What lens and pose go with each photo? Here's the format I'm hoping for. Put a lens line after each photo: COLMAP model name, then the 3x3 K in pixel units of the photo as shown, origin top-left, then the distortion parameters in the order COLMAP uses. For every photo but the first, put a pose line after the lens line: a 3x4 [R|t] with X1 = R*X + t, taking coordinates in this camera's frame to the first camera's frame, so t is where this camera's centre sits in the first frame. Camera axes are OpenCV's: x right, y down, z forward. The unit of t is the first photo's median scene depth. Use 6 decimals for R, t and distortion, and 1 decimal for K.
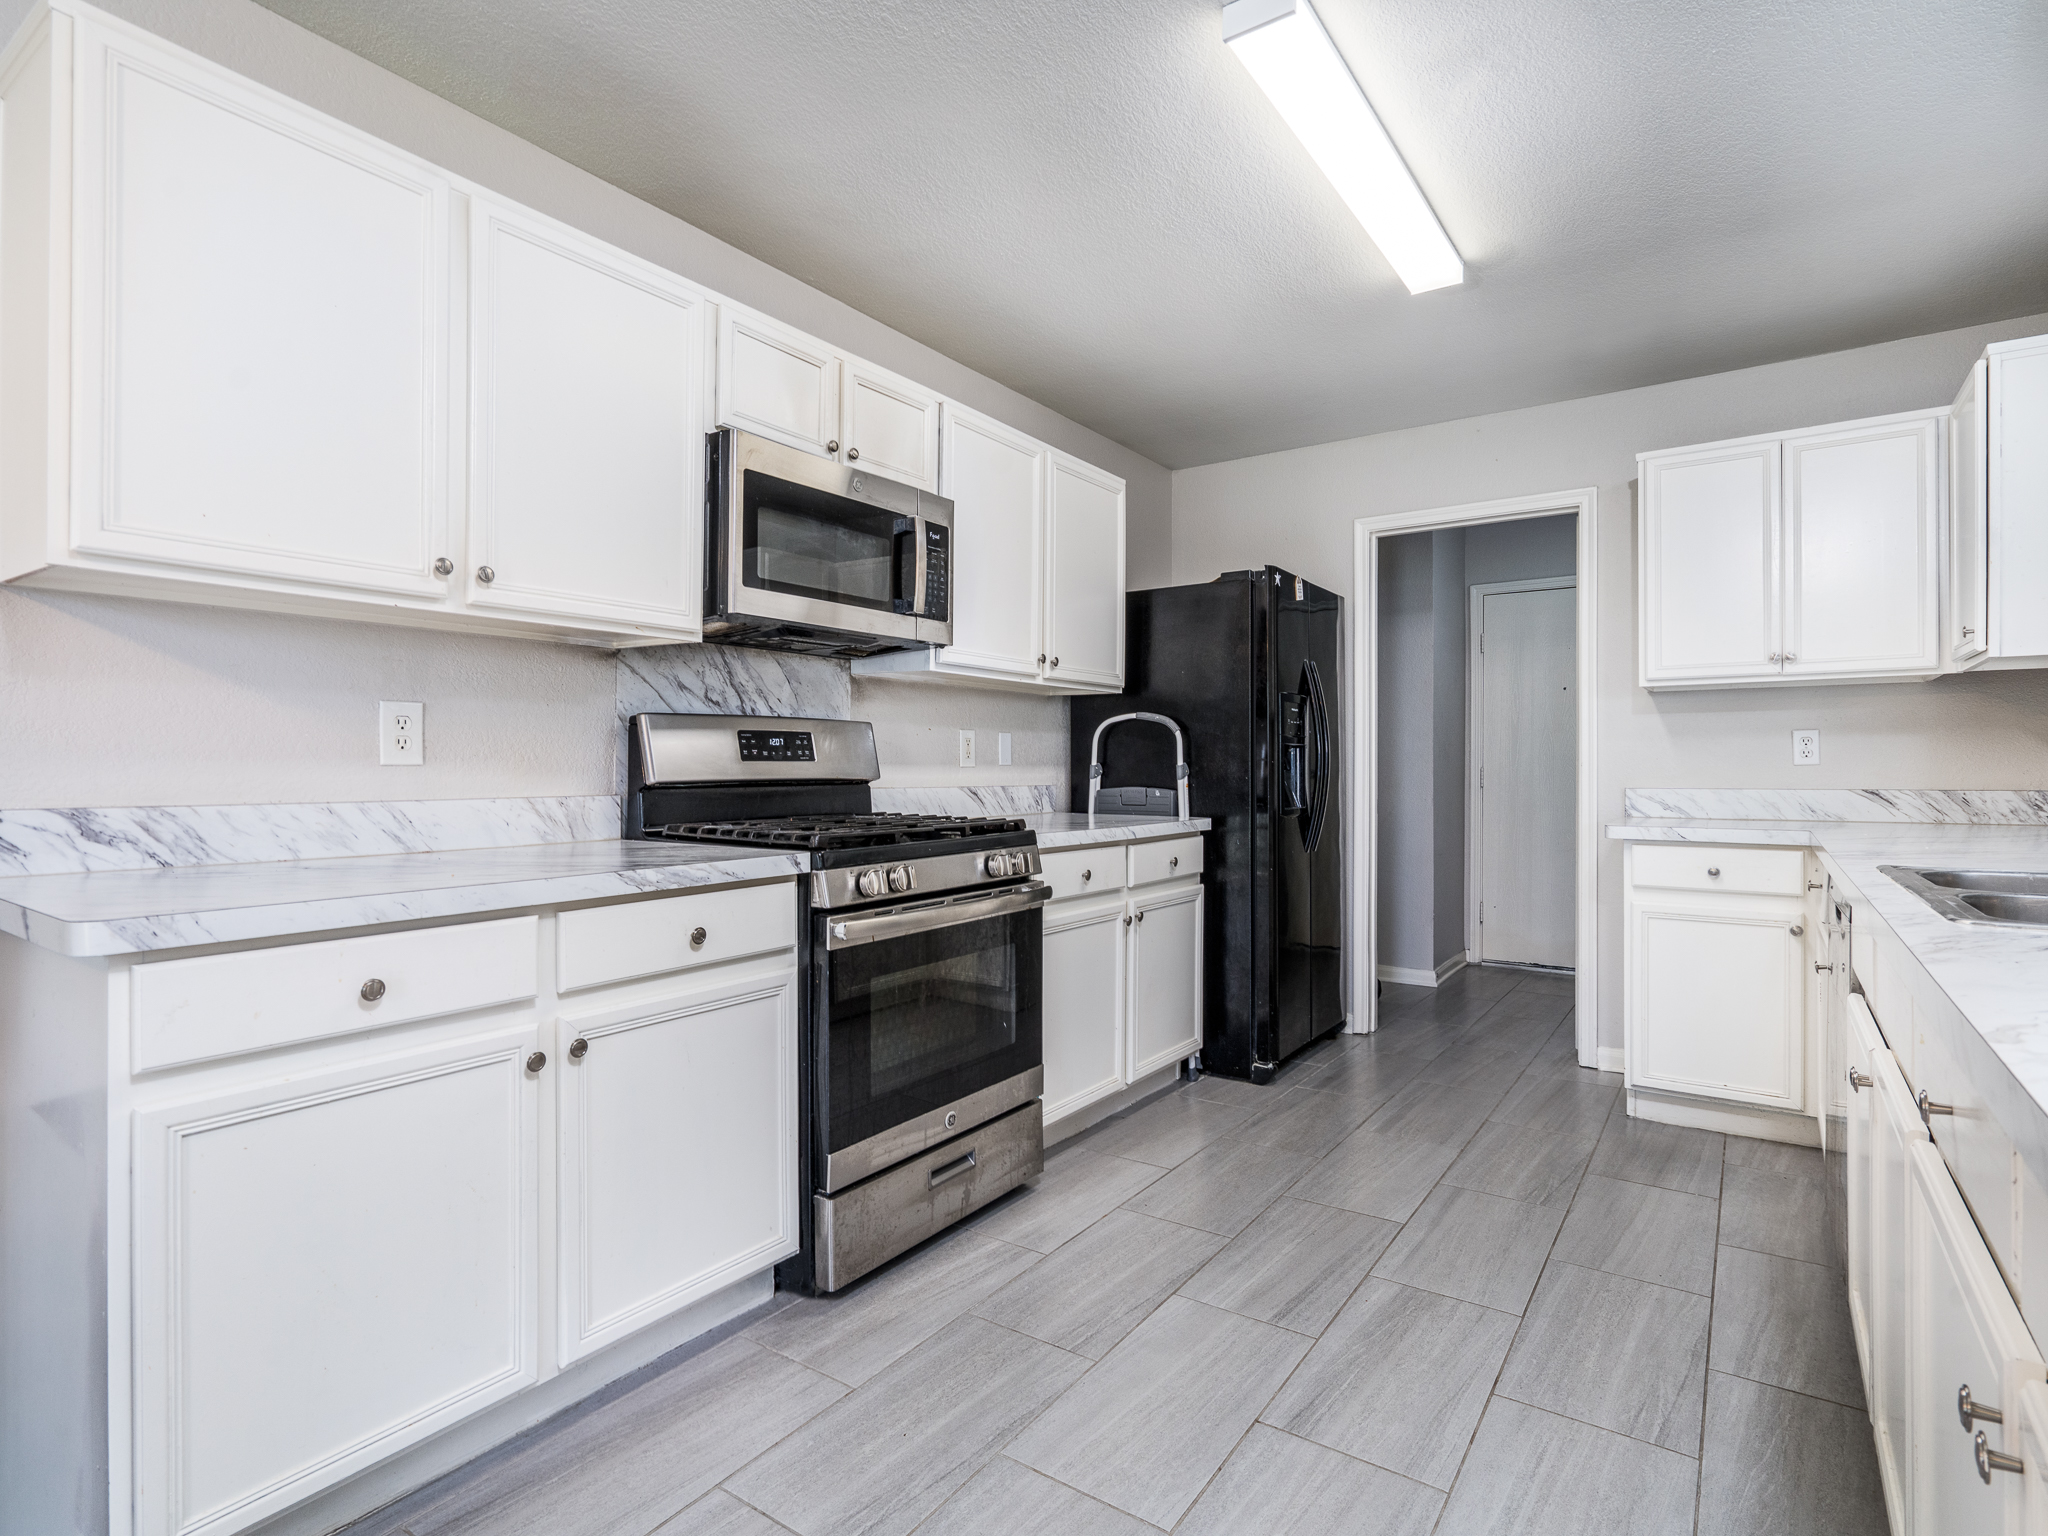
lens RADIAL K [[1044.8, 0, 1024.0], [0, 1044.8, 768.0], [0, 0, 1]] dist [0.002037, 0.001513]
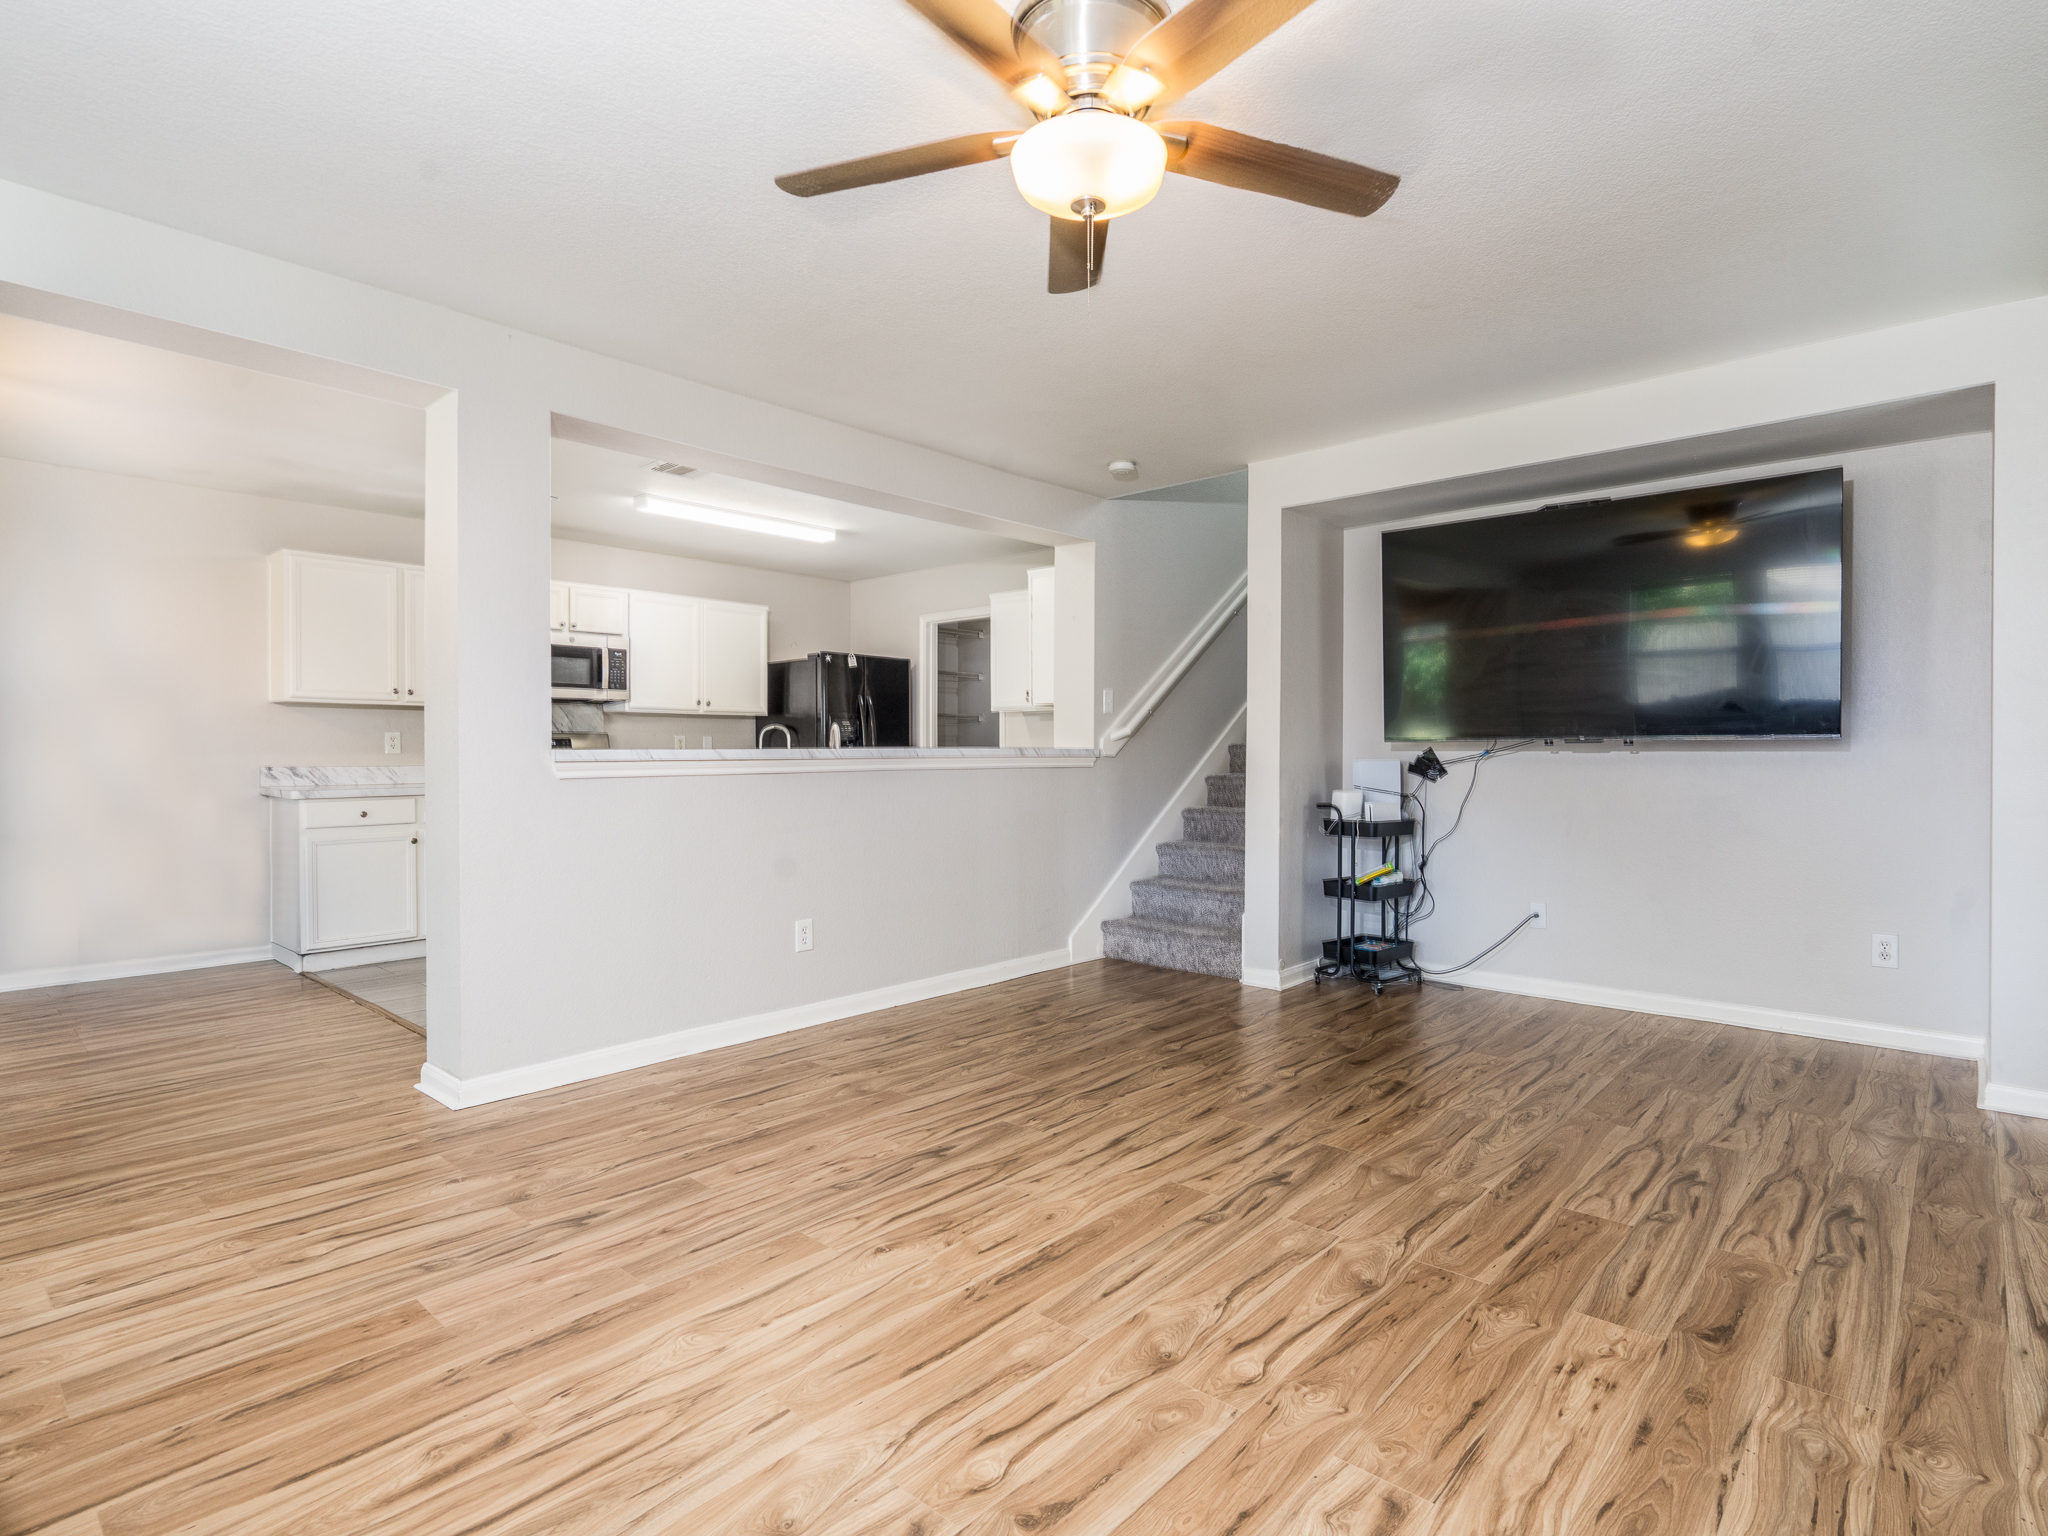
lens RADIAL K [[1044.8, 0, 1024.0], [0, 1044.8, 768.0], [0, 0, 1]] dist [0.002037, 0.001513]
pose [[0.991274, -0.004472, -0.131739, 1.155354], [0.006827, 0.999825, 0.017427, -0.001316], [0.131638, -0.018174, 0.991131, -1.250205]]
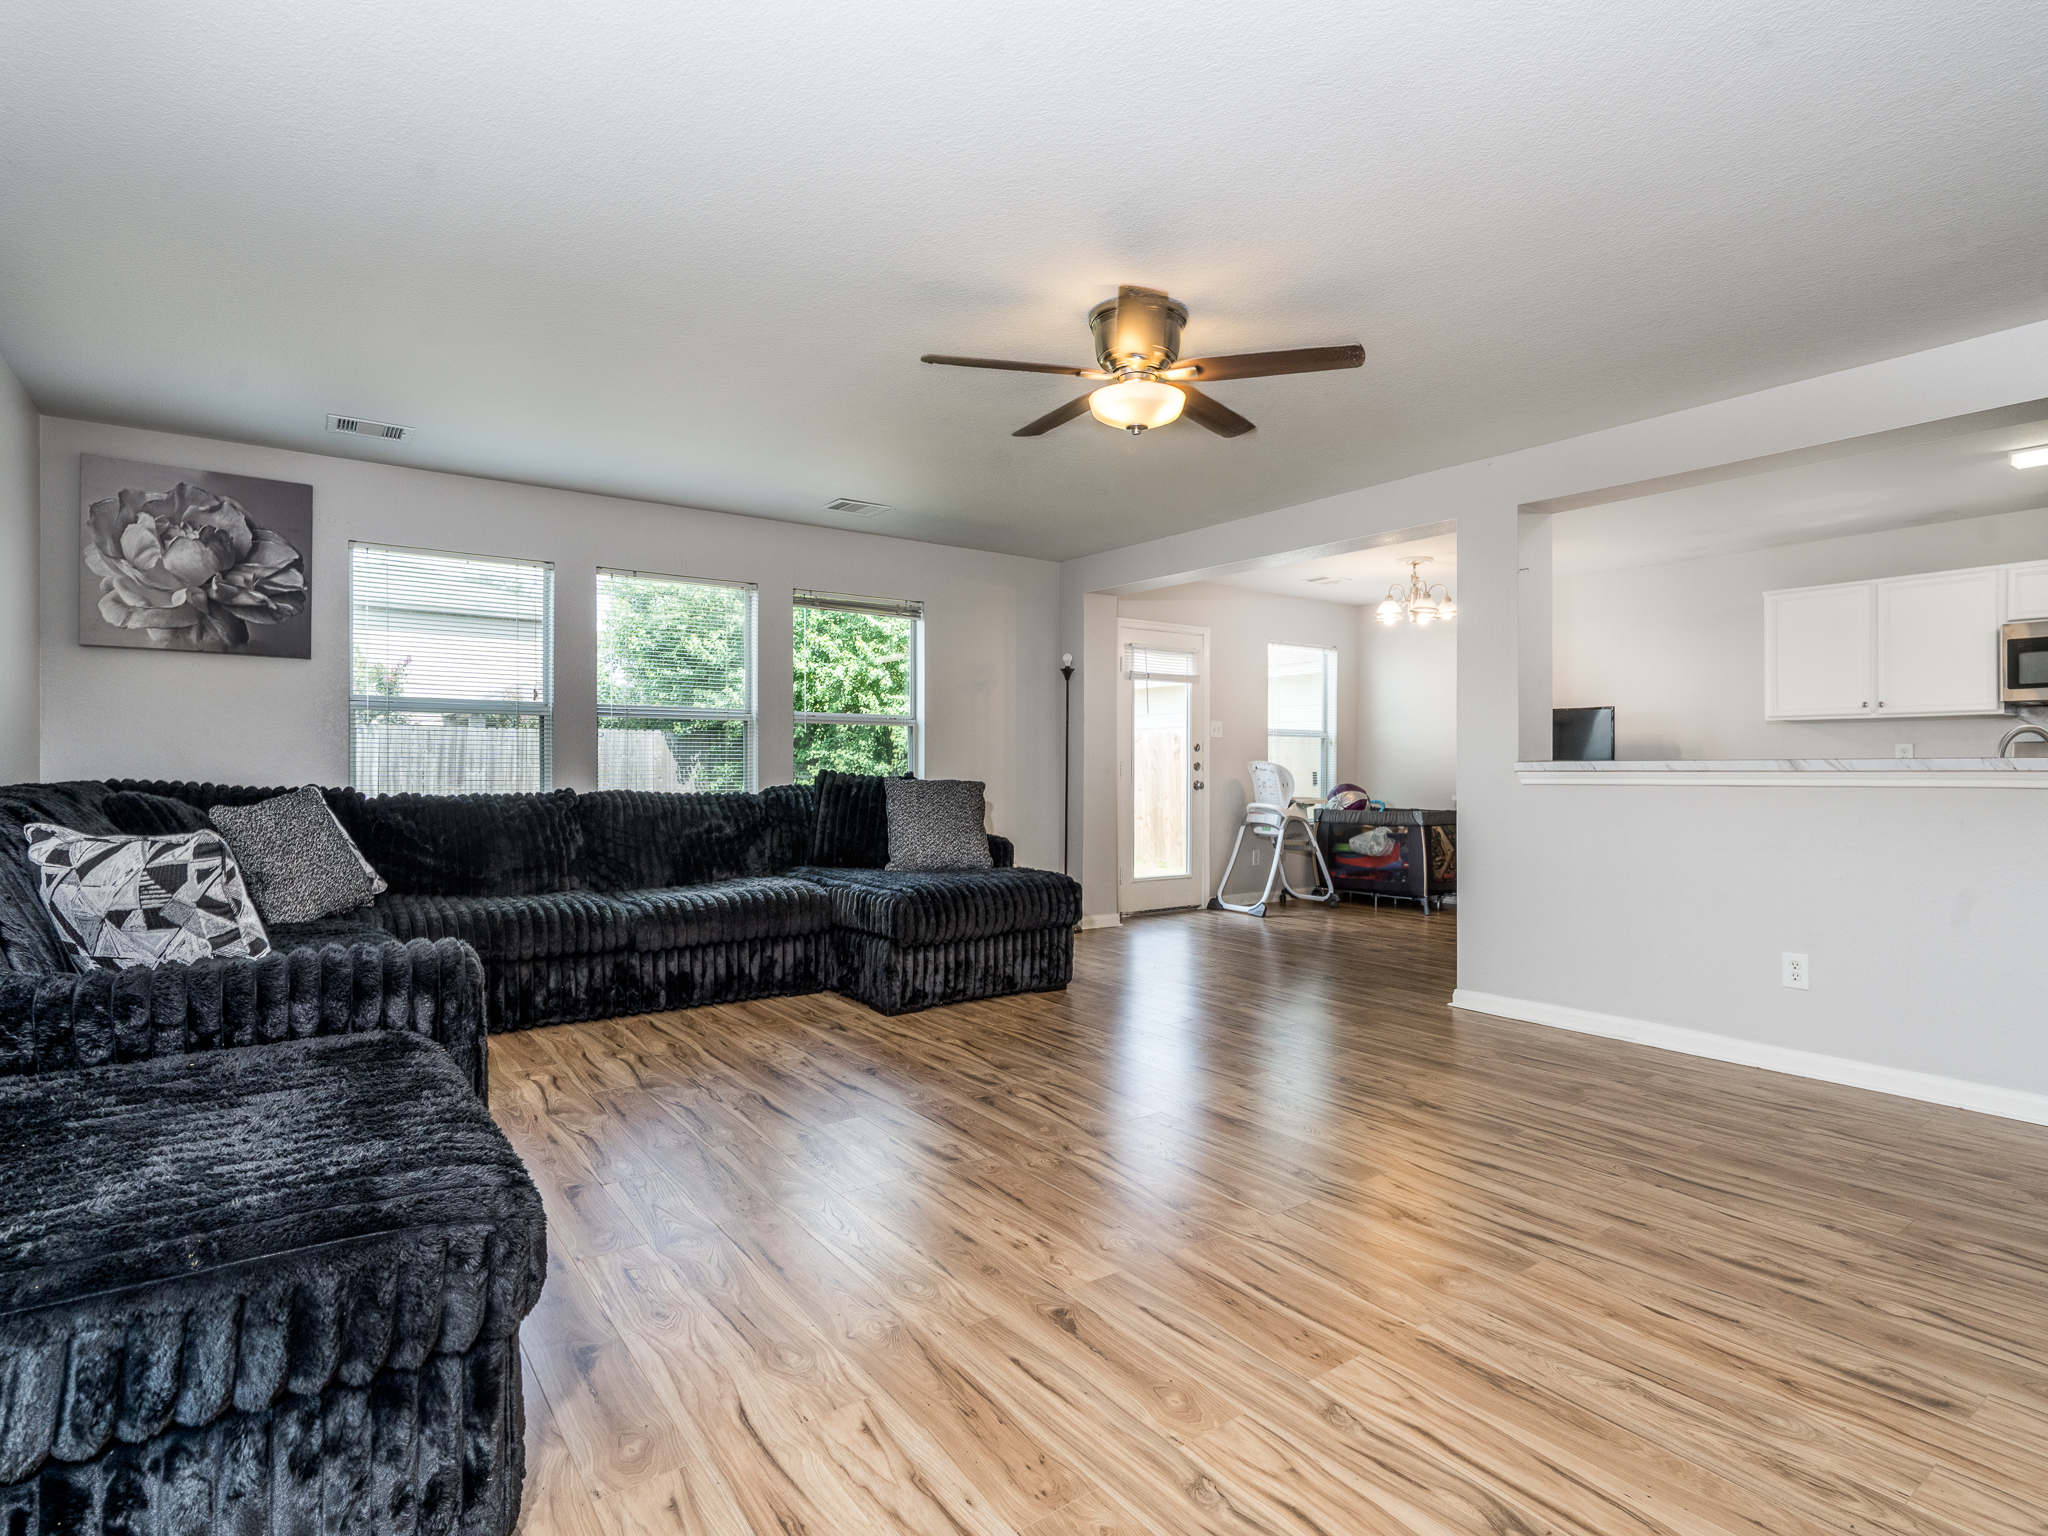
lens RADIAL K [[1044.8, 0, 1024.0], [0, 1044.8, 768.0], [0, 0, 1]] dist [0.002037, 0.001513]
pose [[-0.333052, -0.005223, -0.942894, 2.252489], [0.001631, 0.999980, -0.006115, 0.014784], [0.942907, -0.003574, -0.333036, -0.252562]]
